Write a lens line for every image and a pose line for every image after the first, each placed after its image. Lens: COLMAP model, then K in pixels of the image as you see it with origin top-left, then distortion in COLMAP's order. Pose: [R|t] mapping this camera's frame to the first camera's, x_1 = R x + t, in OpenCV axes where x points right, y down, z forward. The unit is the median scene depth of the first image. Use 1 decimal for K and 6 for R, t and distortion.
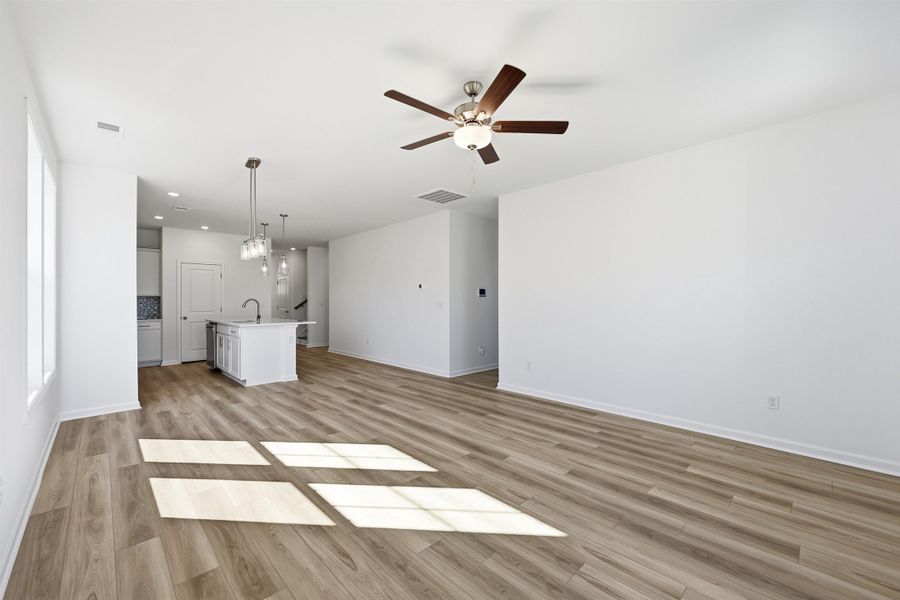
lens RADIAL K [[365.5, 0, 450.0], [0, 365.5, 301.7], [0, 0, 1]] dist [0.001736, 0.000040]
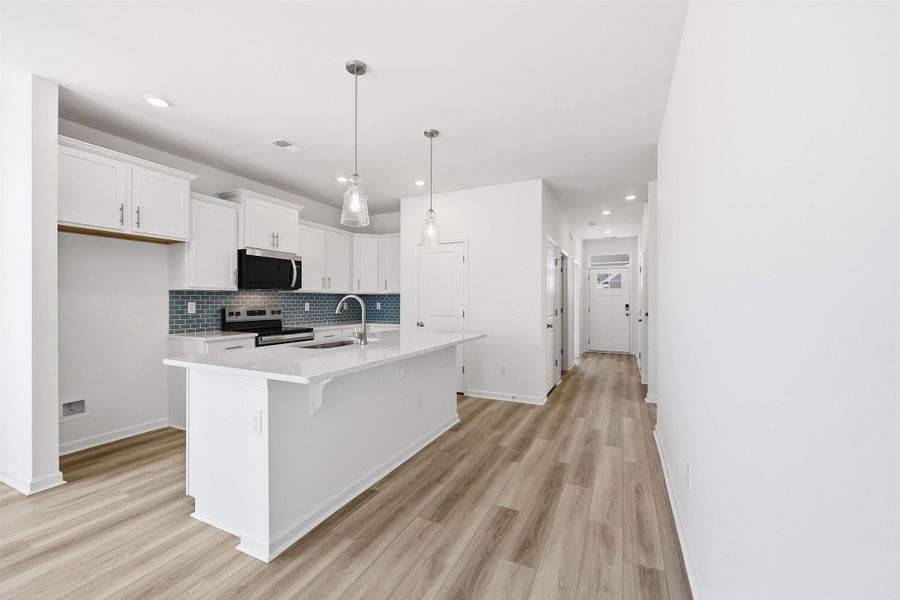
lens RADIAL K [[365.5, 0, 448.3], [0, 365.5, 301.7], [0, 0, 1]] dist [0.001736, 0.000040]
pose [[0.350730, 0.005589, -0.936460, -0.123005], [-0.003630, 0.999983, 0.004609, -0.004511], [0.936470, 0.001783, 0.350744, 1.578668]]
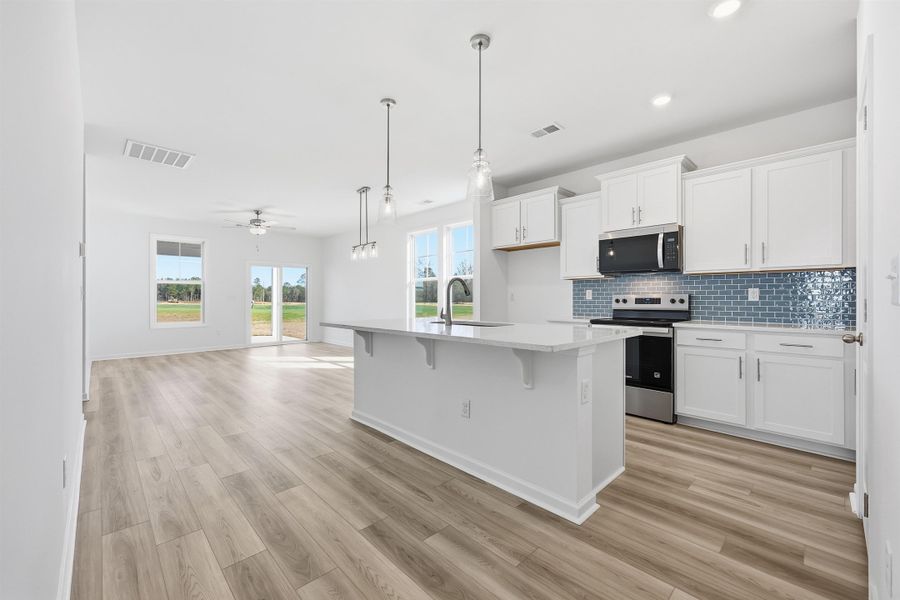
lens RADIAL K [[365.5, 0, 450.8], [0, 365.5, 297.9], [0, 0, 1]] dist [0.001736, 0.000040]
pose [[-0.999978, 0.002490, -0.006225, -0.875741], [0.002472, 0.999993, 0.002969, 0.025440], [0.006232, 0.002954, -0.999976, 2.437501]]
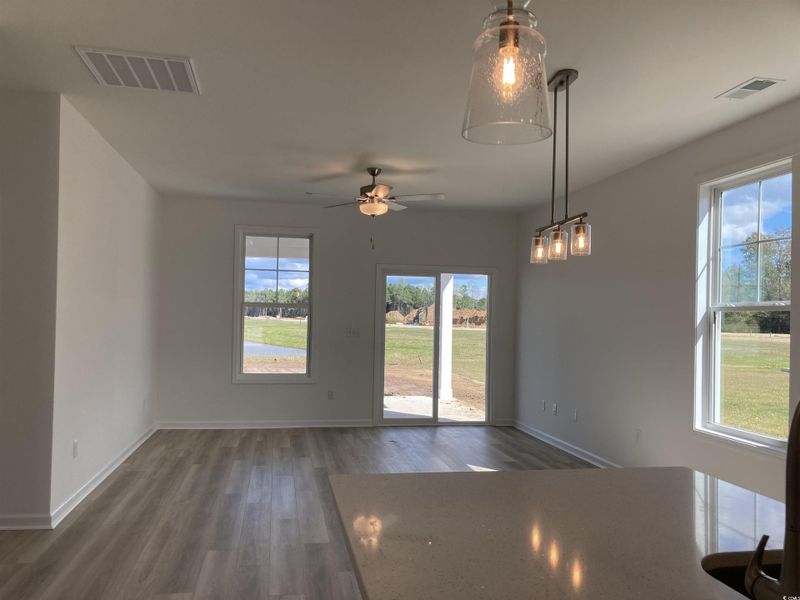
lens RADIAL K [[653.5, 0, 395.0], [0, 653.5, 318.1], [0, 0, 1]] dist [0.036278, -0.035431]
pose [[-0.832549, -0.014873, 0.553752, -0.886289], [-0.014082, 0.999885, 0.005683, -0.038181], [-0.553773, -0.003067, -0.832662, 1.956677]]
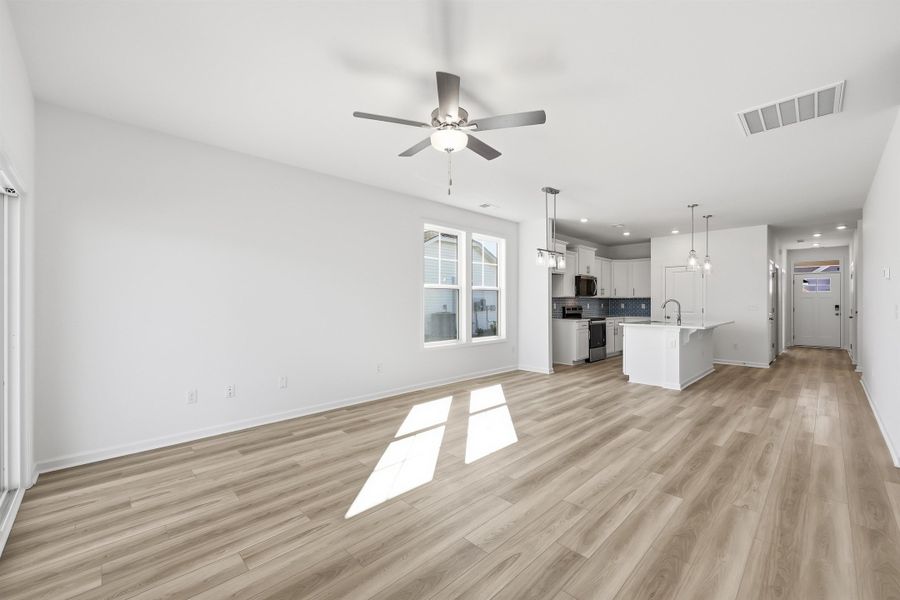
lens RADIAL K [[365.5, 0, 448.1], [0, 365.5, 304.3], [0, 0, 1]] dist [0.001736, 0.000040]
pose [[0.002706, 0.006660, -0.999974, 0.718569], [-0.001389, 0.999977, 0.006656, -0.001871], [0.999995, 0.001371, 0.002716, 0.662911]]
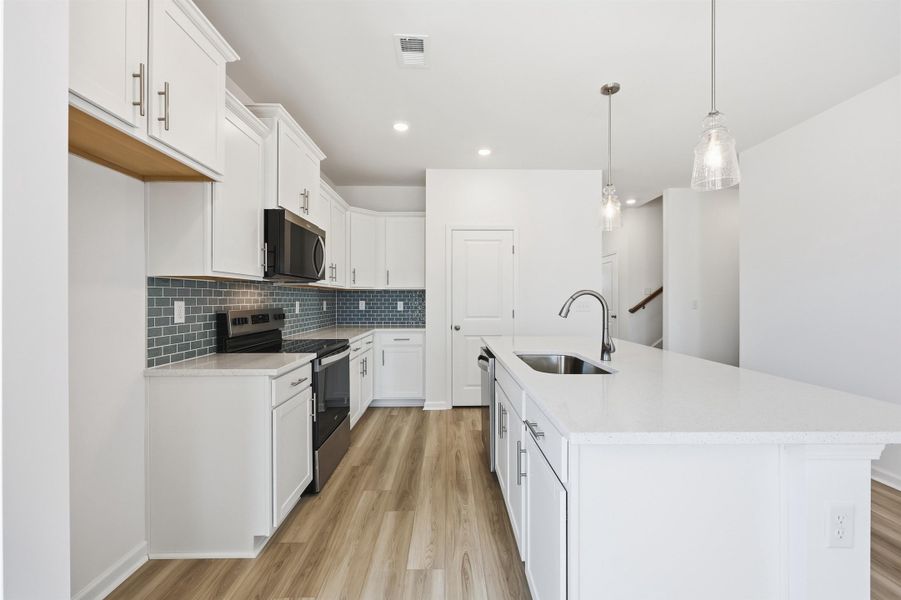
lens RADIAL K [[365.9, 0, 453.4], [0, 365.9, 296.3], [0, 0, 1]] dist [0.001736, 0.000040]
pose [[0.734191, -0.000602, -0.678943, -0.684698], [-0.004444, 0.999974, -0.005692, -0.001509], [0.678929, 0.007196, 0.734169, 1.148297]]
